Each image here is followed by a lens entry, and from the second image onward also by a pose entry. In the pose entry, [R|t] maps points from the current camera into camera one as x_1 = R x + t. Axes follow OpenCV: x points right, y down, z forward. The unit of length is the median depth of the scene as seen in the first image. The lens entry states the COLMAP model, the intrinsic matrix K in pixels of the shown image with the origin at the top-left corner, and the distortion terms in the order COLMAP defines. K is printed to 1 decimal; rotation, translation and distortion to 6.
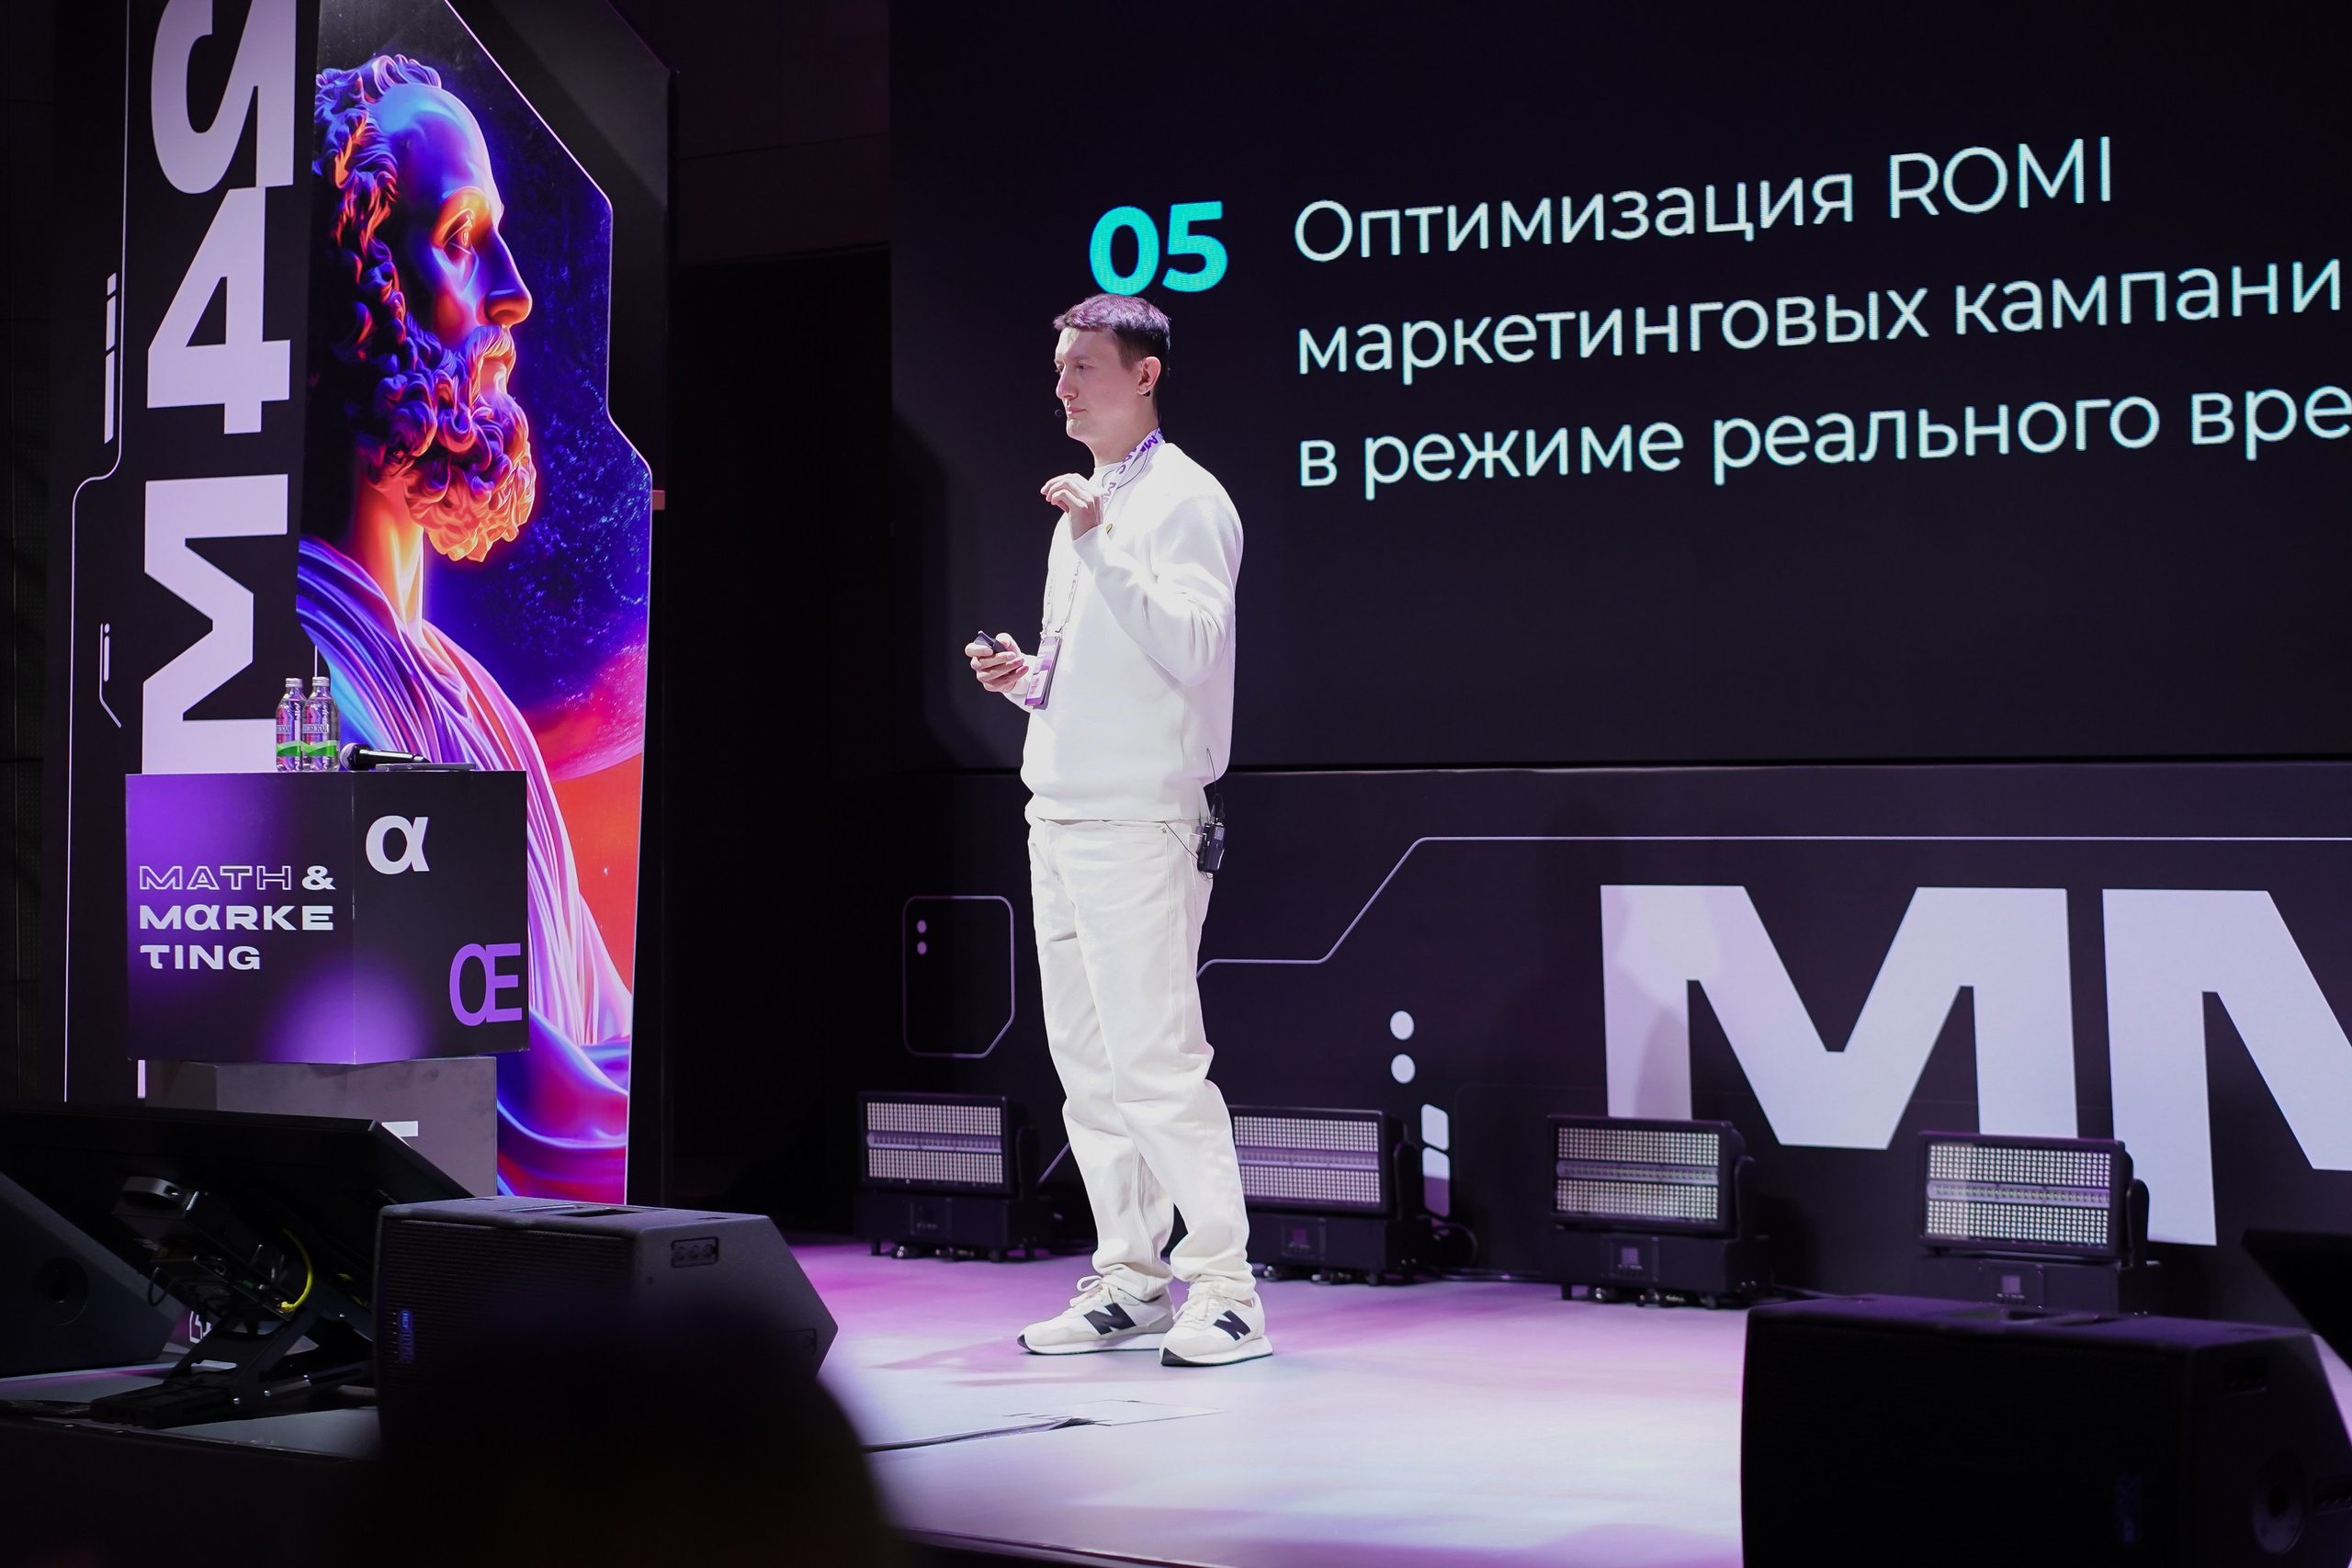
lens RADIAL K [[5586.3, 0, 1132.7], [0, 5586.3, 682.3], [0, 0, 1]] dist [0.040902, -0.383384]
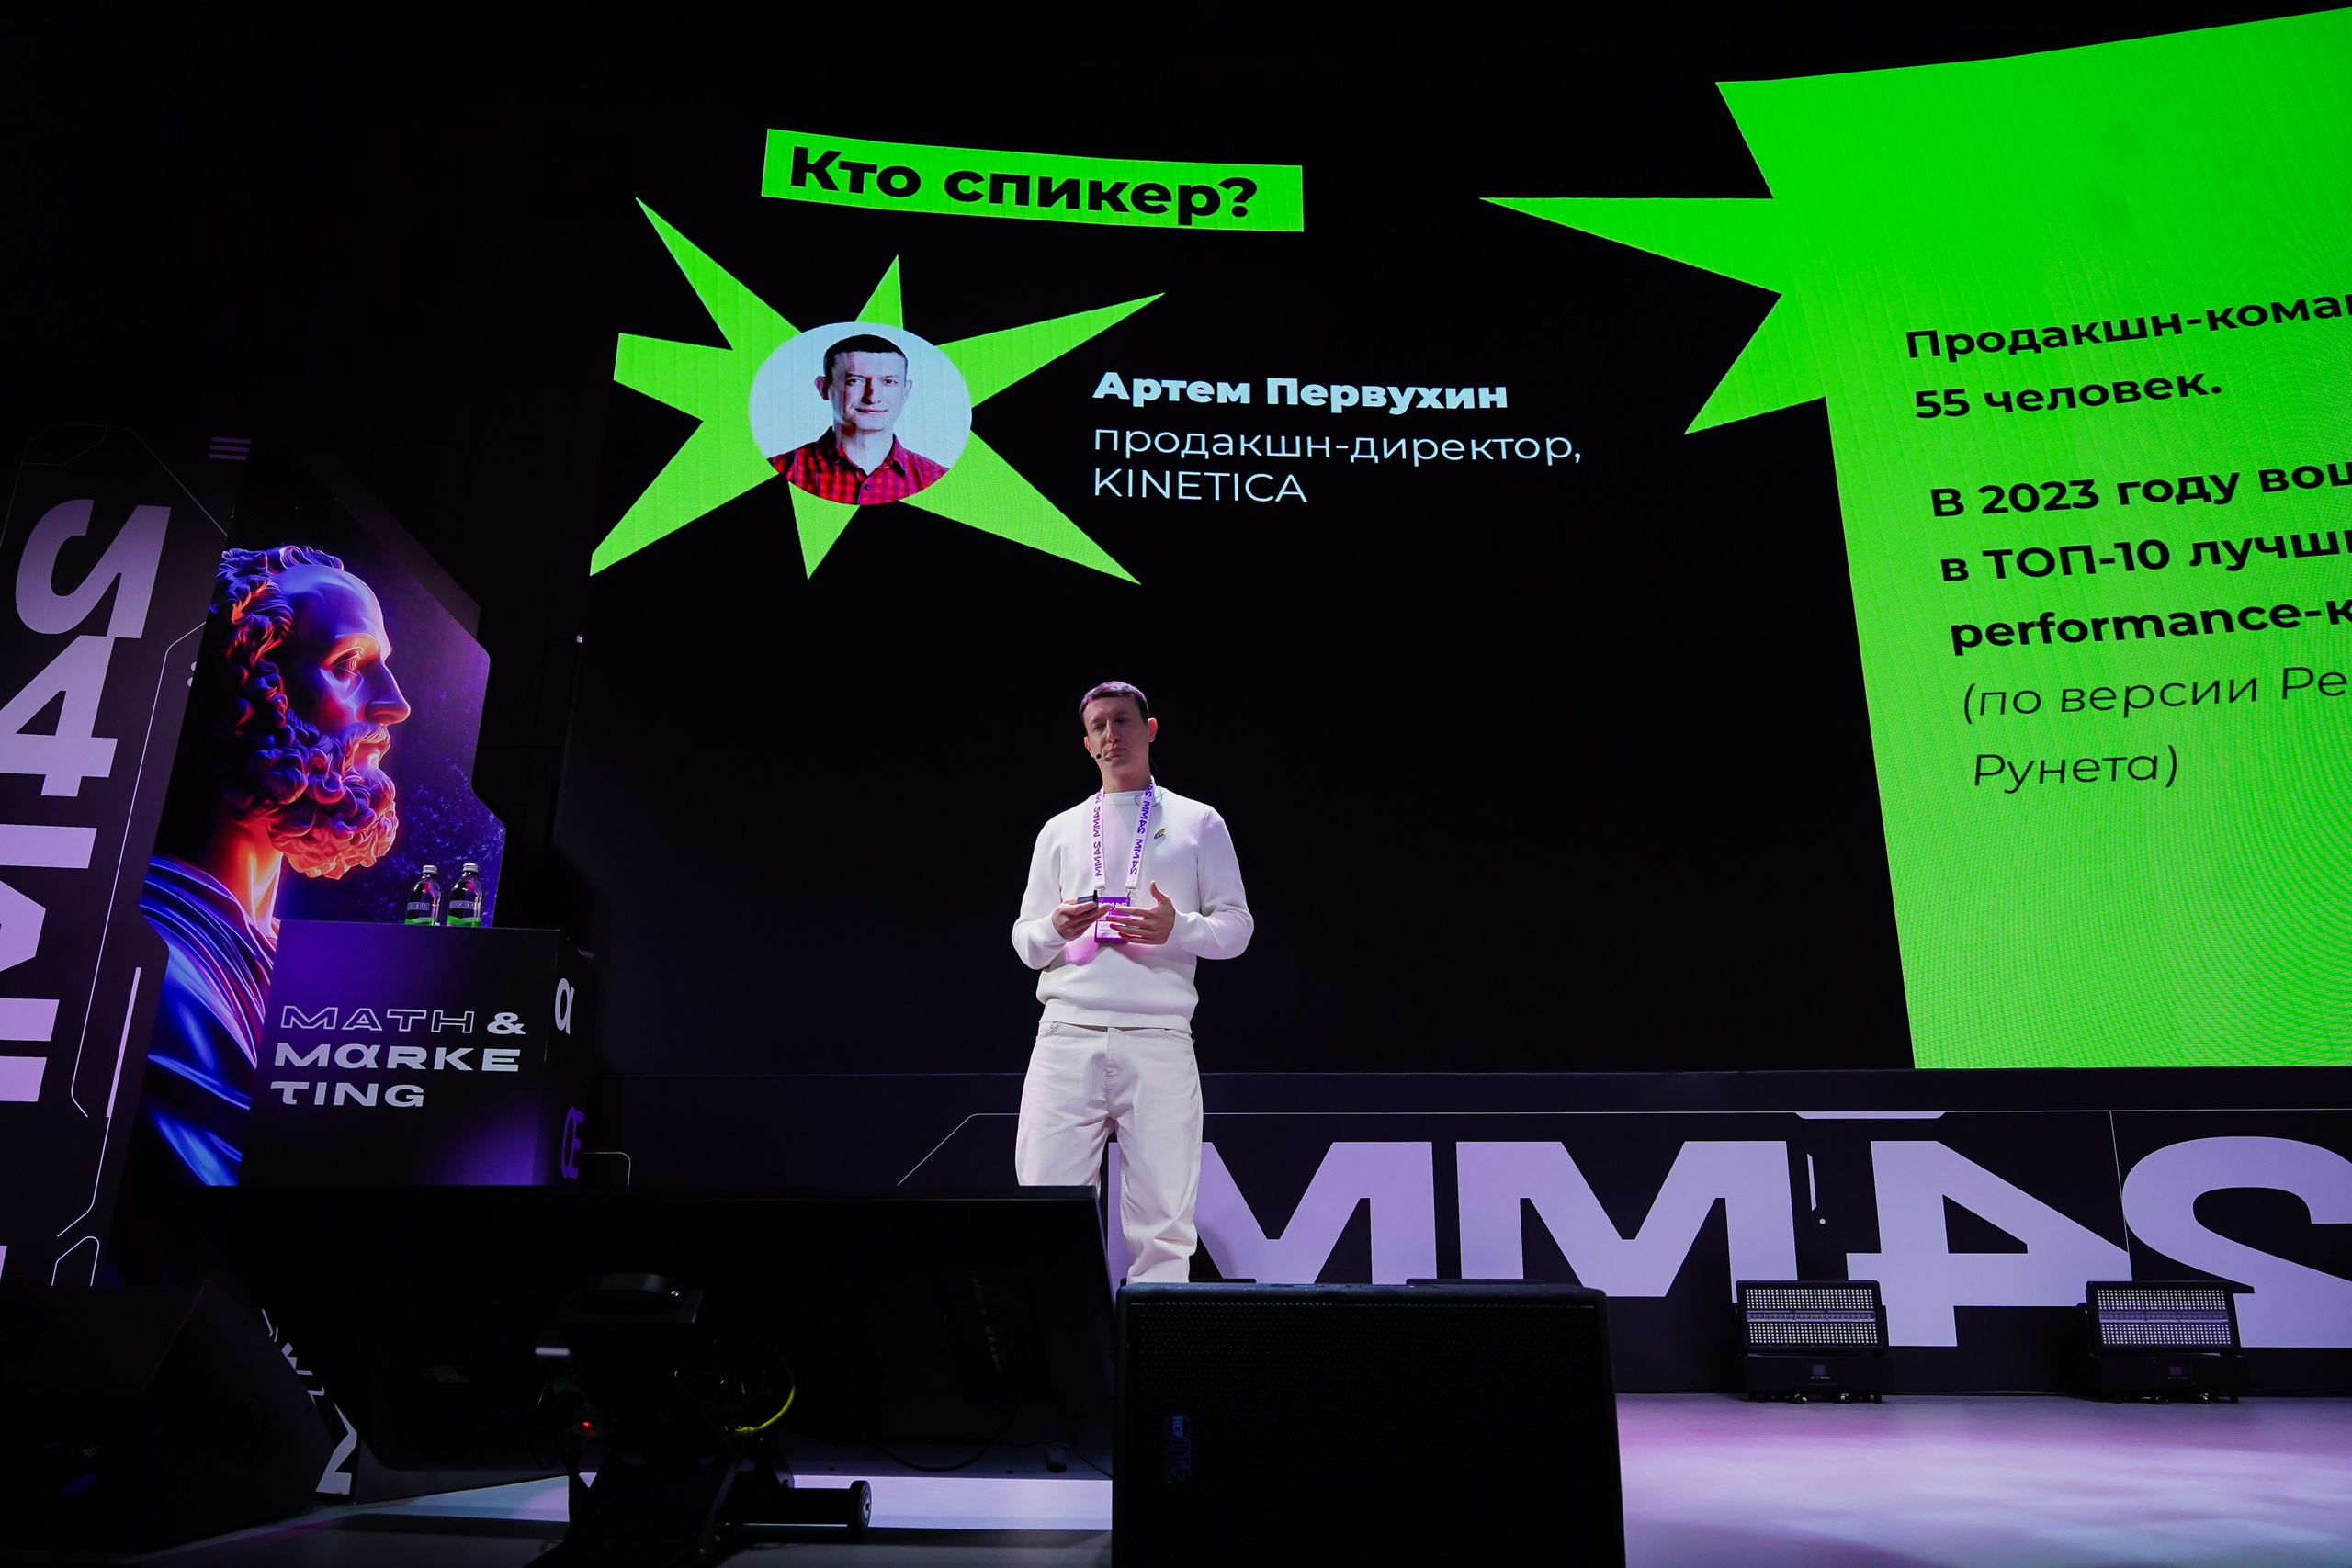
lens RADIAL K [[1578.9, 0, 1171.8], [0, 1578.9, 784.3], [0, 0, 1]] dist [-0.012057, -0.002044]
pose [[0.757500, 0.199632, 0.621564, -0.212295], [-0.021604, 0.959242, -0.281758, 0.063485], [-0.652478, 0.200004, 0.730938, 0.580491]]
